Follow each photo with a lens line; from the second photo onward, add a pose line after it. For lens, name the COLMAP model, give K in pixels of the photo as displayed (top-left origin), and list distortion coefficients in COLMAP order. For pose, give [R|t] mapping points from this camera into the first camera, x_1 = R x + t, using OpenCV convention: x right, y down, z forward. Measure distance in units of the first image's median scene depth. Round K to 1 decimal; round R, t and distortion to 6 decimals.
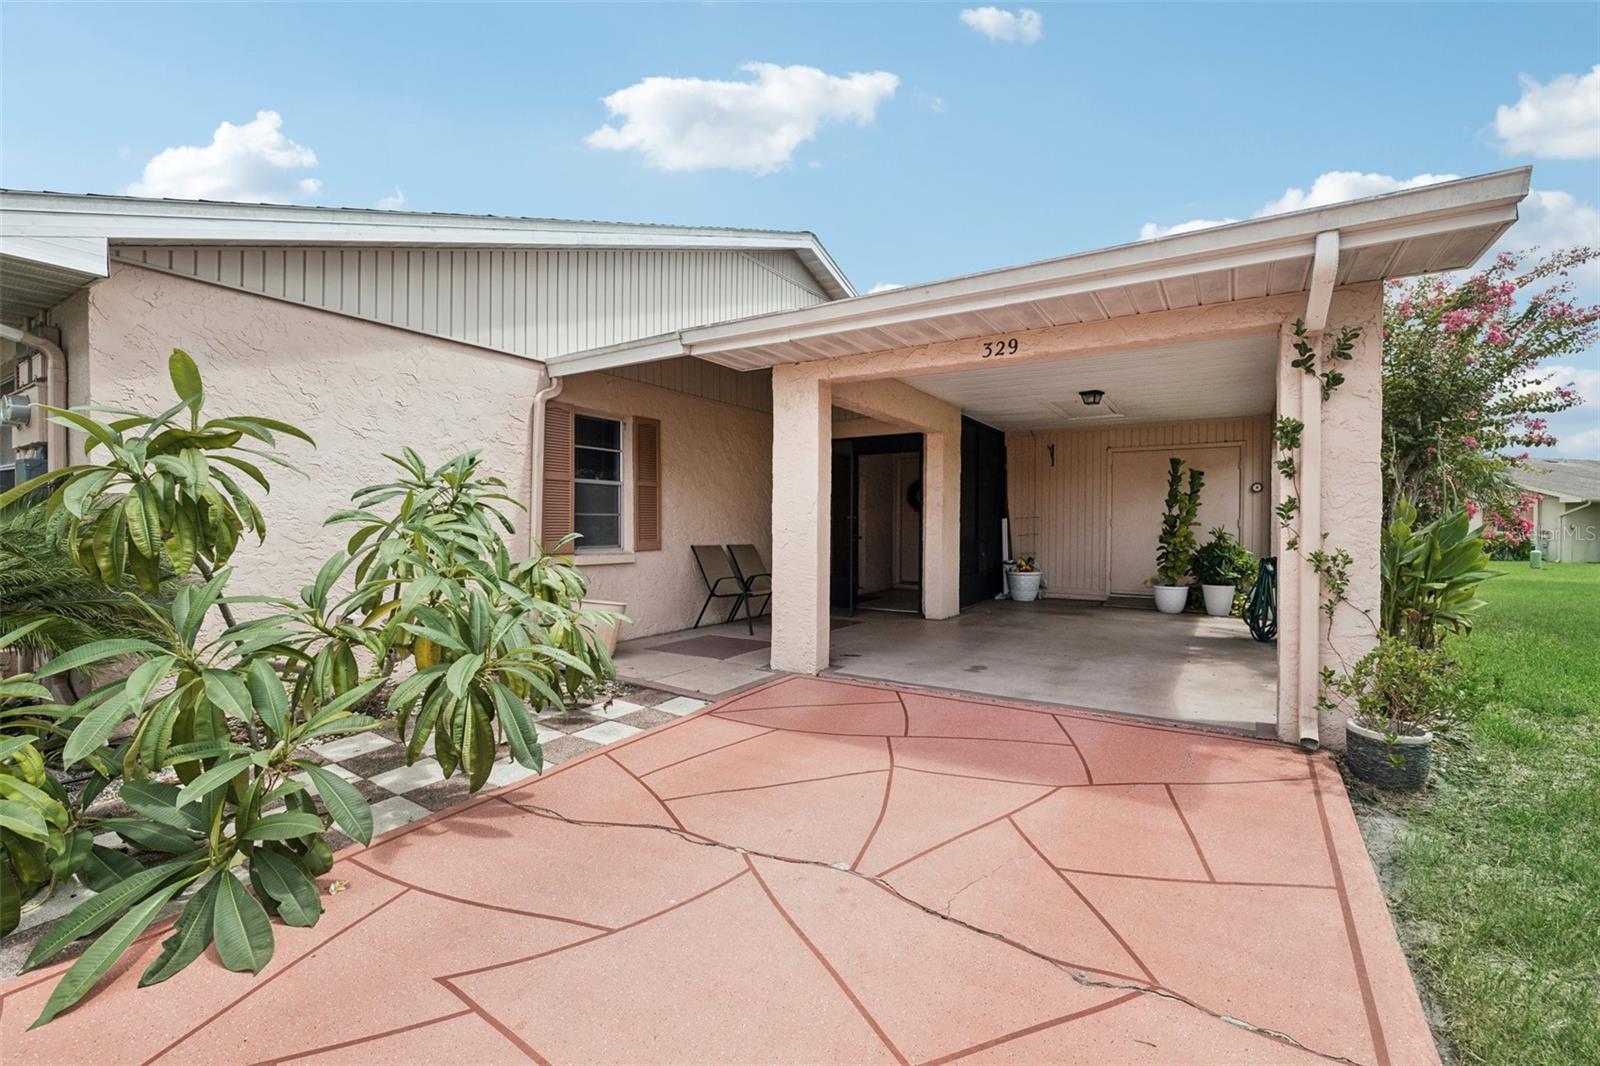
lens RADIAL K [[685.9, 0, 800.0], [0, 685.9, 533.0], [0, 0, 1]] dist [0.001070, 0.000014]
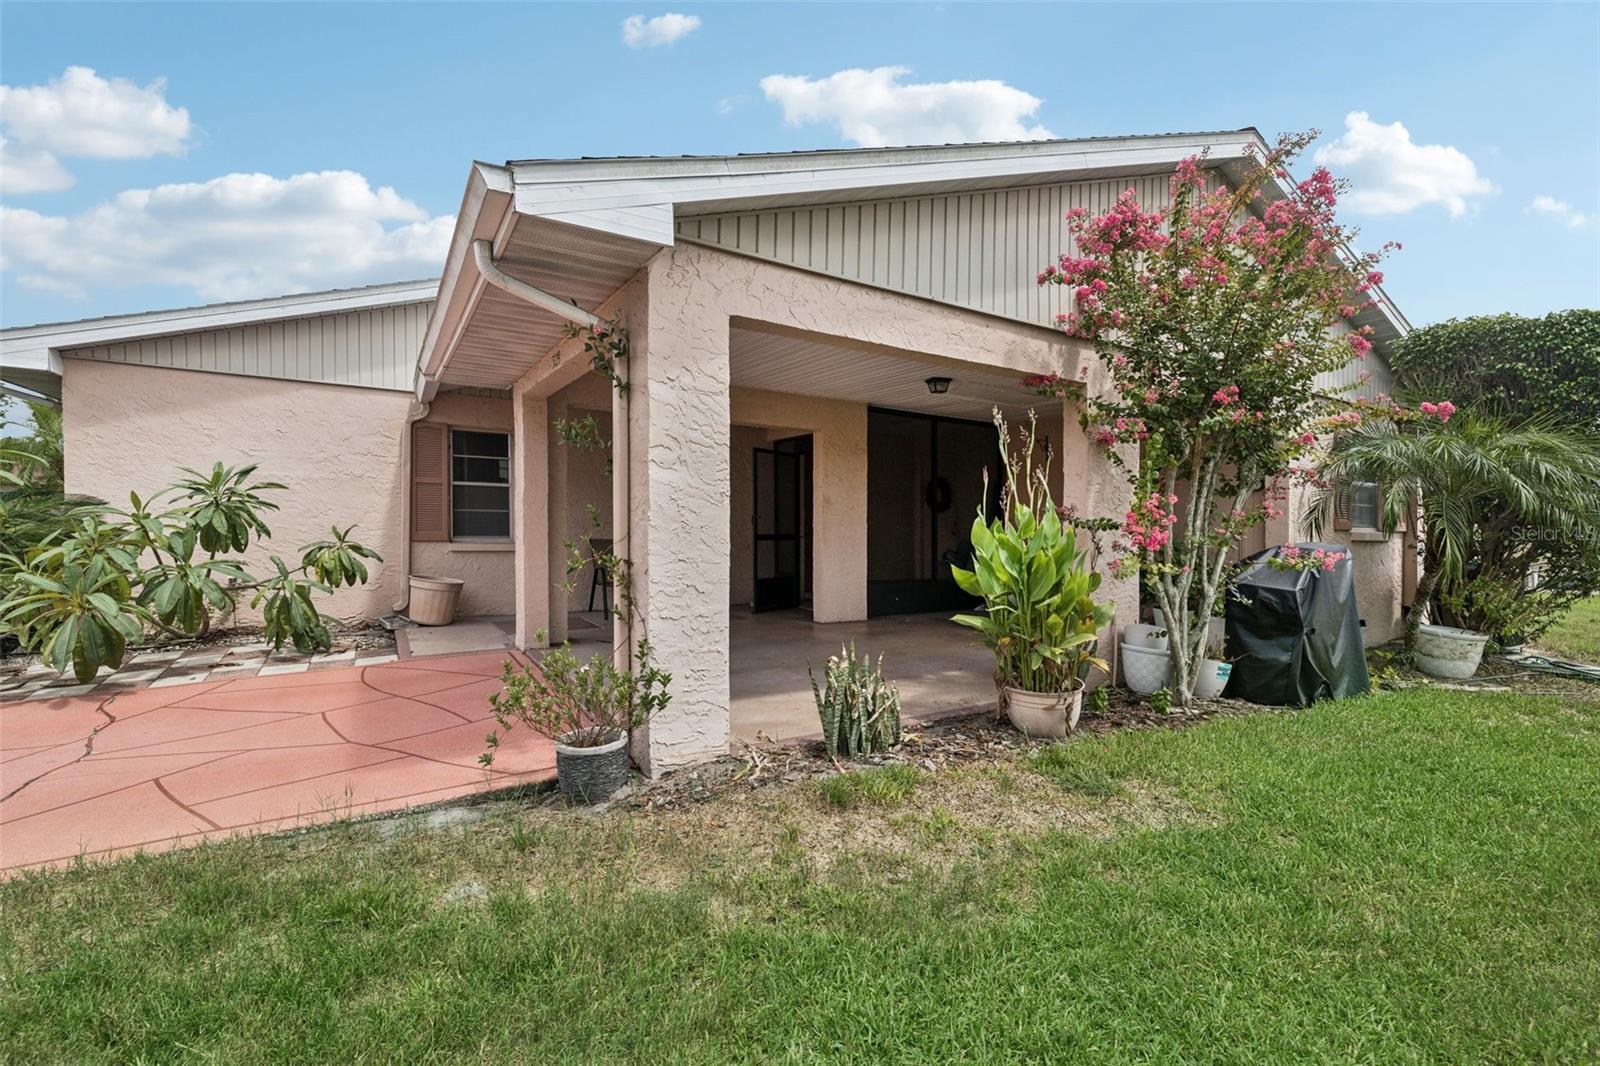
lens RADIAL K [[695.1, 0, 800.0], [0, 695.1, 533.0], [0, 0, 1]] dist [-0.000904, -0.000325]
pose [[0.900004, 0.023289, -0.435258, 0.854232], [-0.023847, 0.999707, 0.004180, -0.006694], [0.435228, 0.006618, 0.900296, 0.141165]]
